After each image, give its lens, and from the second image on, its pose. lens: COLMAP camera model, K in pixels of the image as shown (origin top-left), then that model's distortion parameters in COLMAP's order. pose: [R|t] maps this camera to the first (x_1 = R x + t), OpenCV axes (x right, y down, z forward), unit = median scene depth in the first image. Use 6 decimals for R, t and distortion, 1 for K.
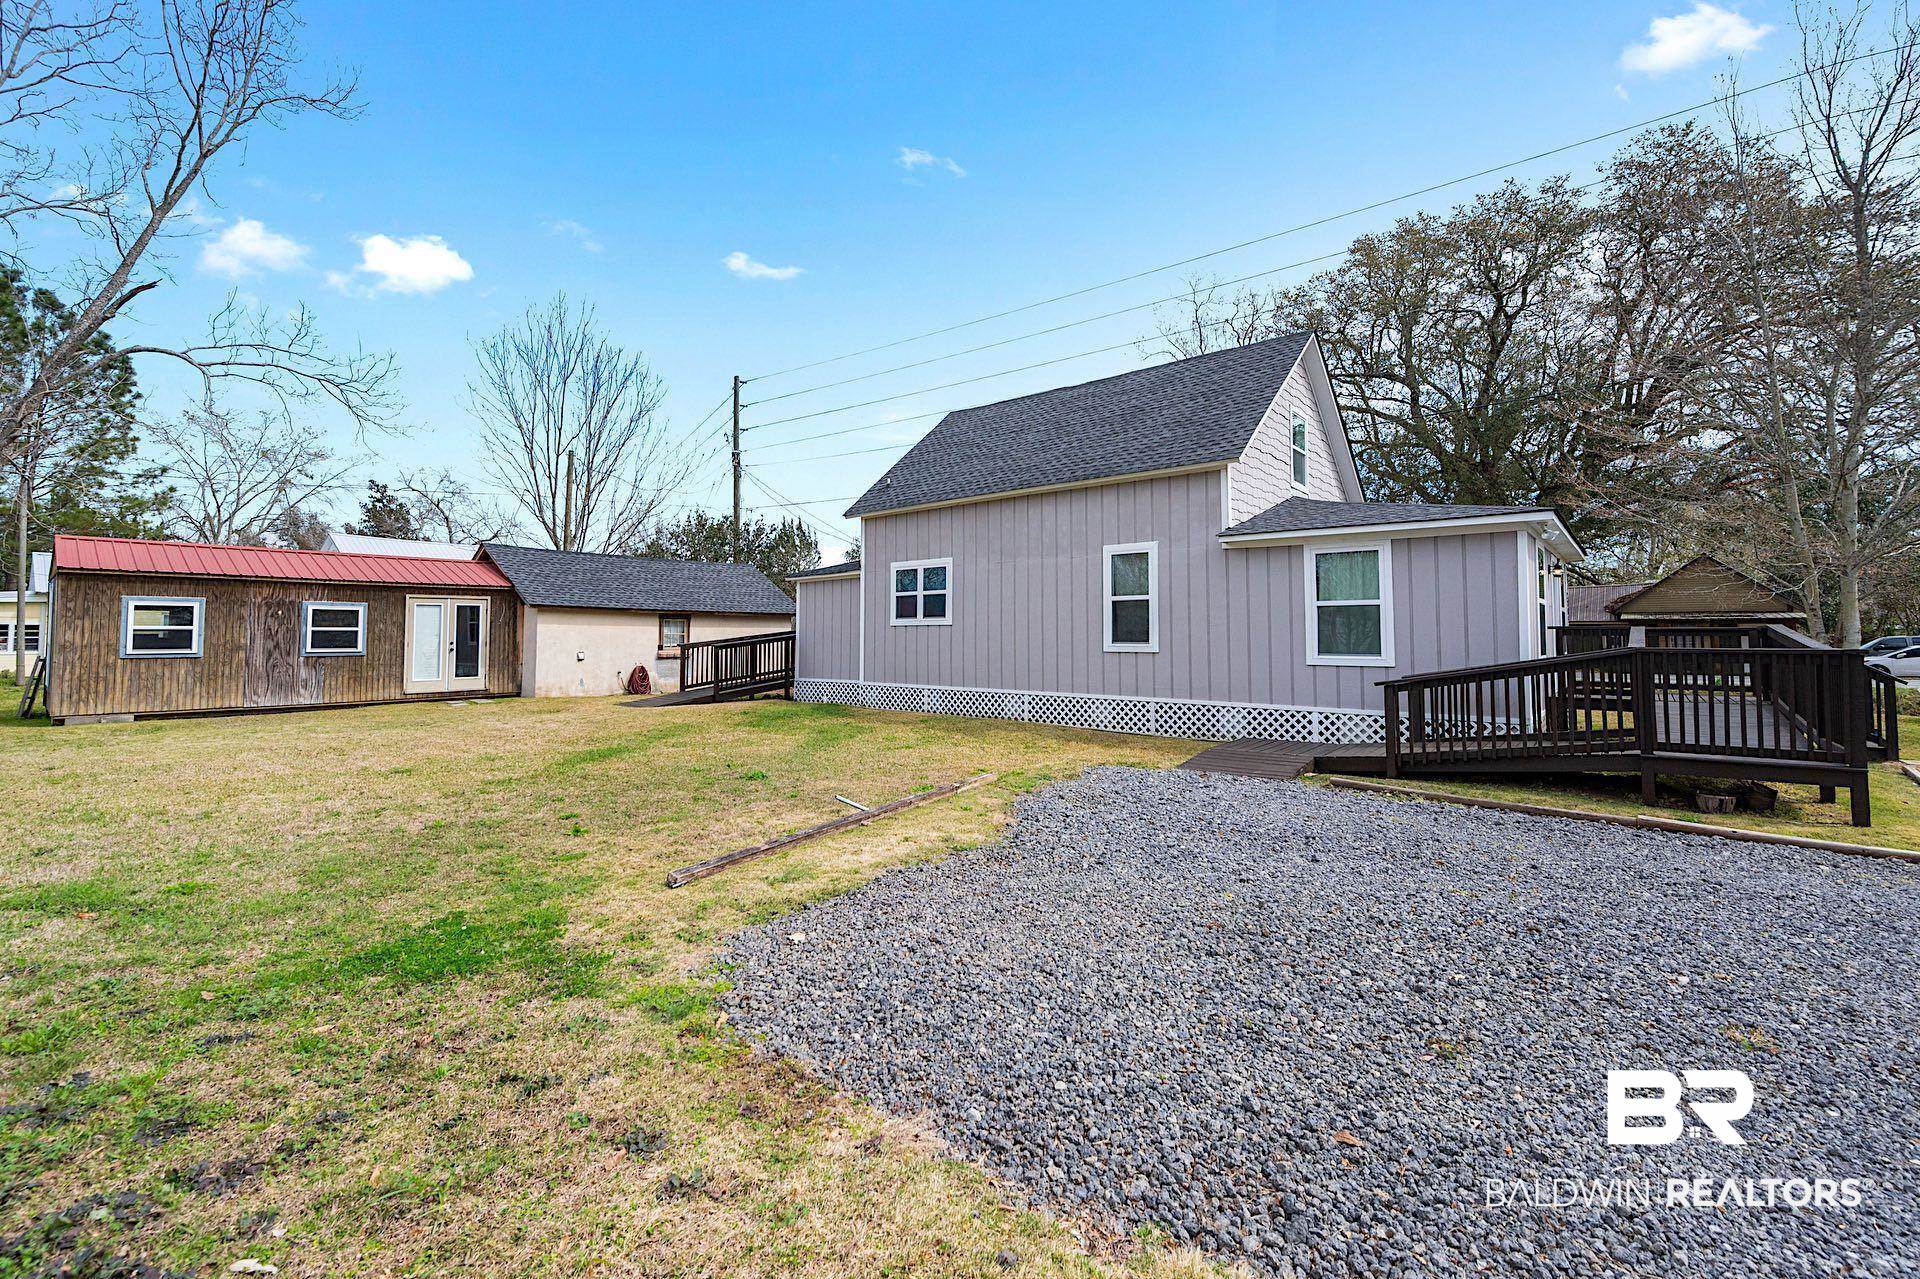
lens RADIAL K [[843.3, 0, 960.4], [0, 843.3, 621.0], [0, 0, 1]] dist [0.000147, 0.000325]
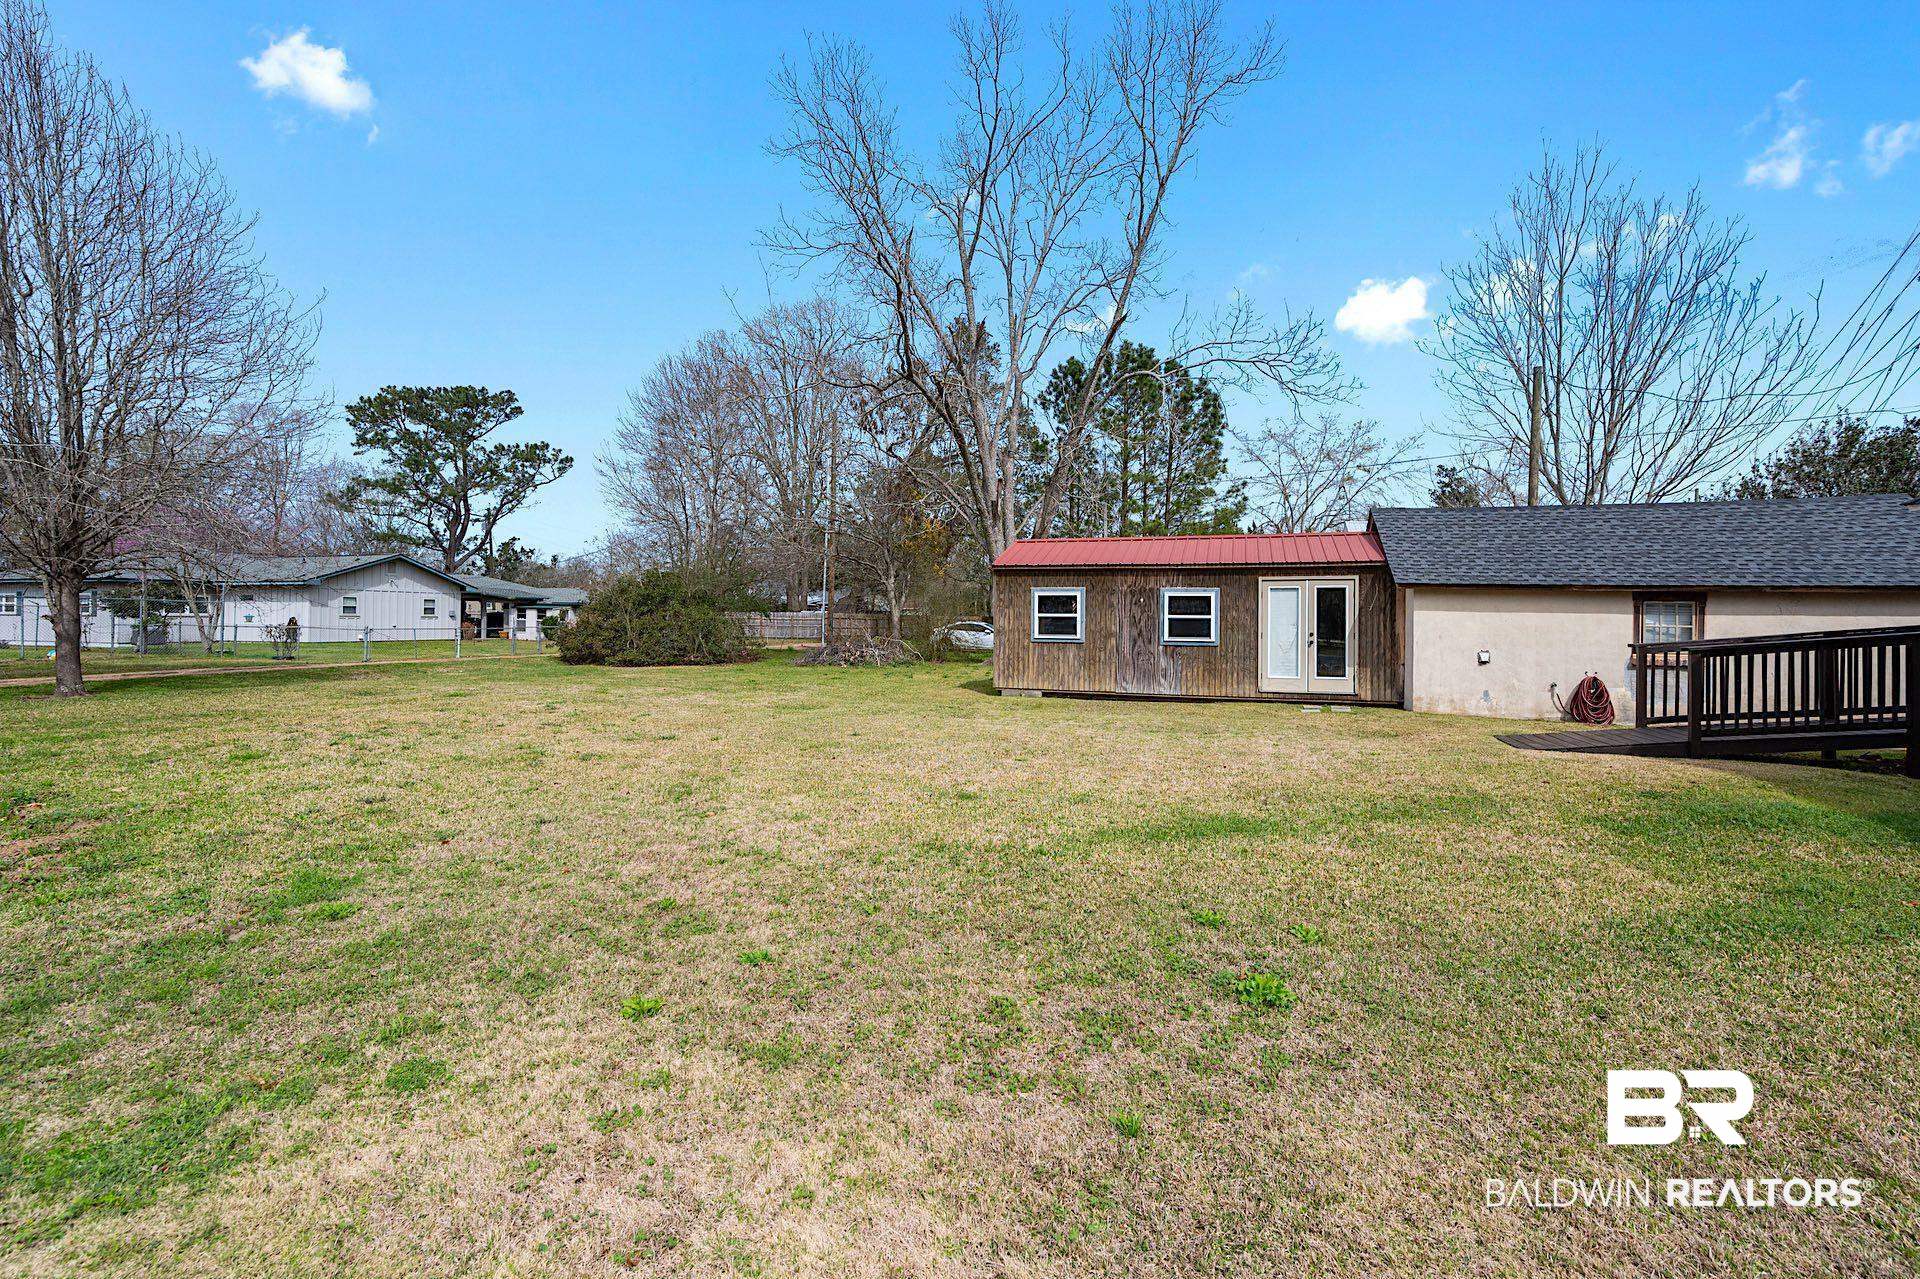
lens RADIAL K [[843.3, 0, 960.4], [0, 843.3, 621.0], [0, 0, 1]] dist [0.000147, 0.000325]
pose [[0.355465, 0.005027, -0.934676, 0.039092], [0.005792, 0.999954, 0.007580, 0.004928], [0.934672, -0.008109, 0.355419, 0.379942]]
